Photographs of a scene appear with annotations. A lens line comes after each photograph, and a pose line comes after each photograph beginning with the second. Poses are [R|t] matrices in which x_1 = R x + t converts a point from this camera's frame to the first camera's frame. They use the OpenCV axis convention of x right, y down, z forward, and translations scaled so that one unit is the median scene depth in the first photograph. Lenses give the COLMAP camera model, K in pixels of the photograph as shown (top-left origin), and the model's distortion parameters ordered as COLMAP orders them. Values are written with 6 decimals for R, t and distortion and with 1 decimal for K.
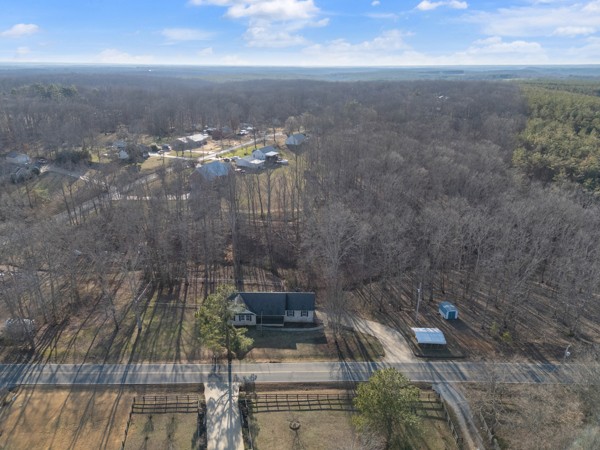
lens RADIAL K [[456.7, 0, 300.0], [0, 456.7, 225.0], [0, 0, 1]] dist [0.030265, -0.001924]
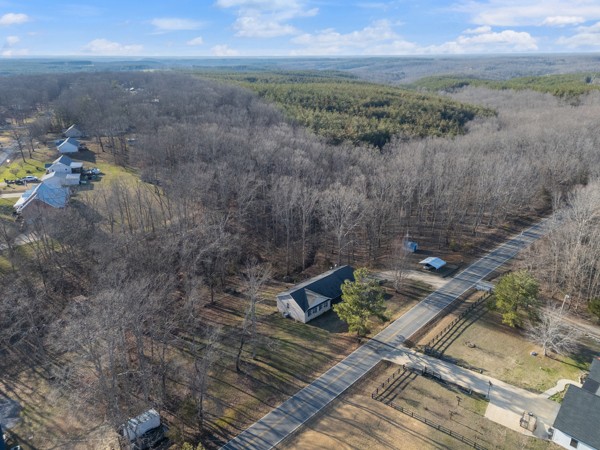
lens RADIAL K [[460.2, 0, 301.4], [0, 460.2, 238.6], [0, 0, 1]] dist [0.049555, -0.000264]
pose [[0.703929, -0.277809, 0.653687, -0.886721], [0.252522, 0.958092, 0.135246, -0.105317], [-0.663865, 0.069867, 0.744581, 0.284526]]
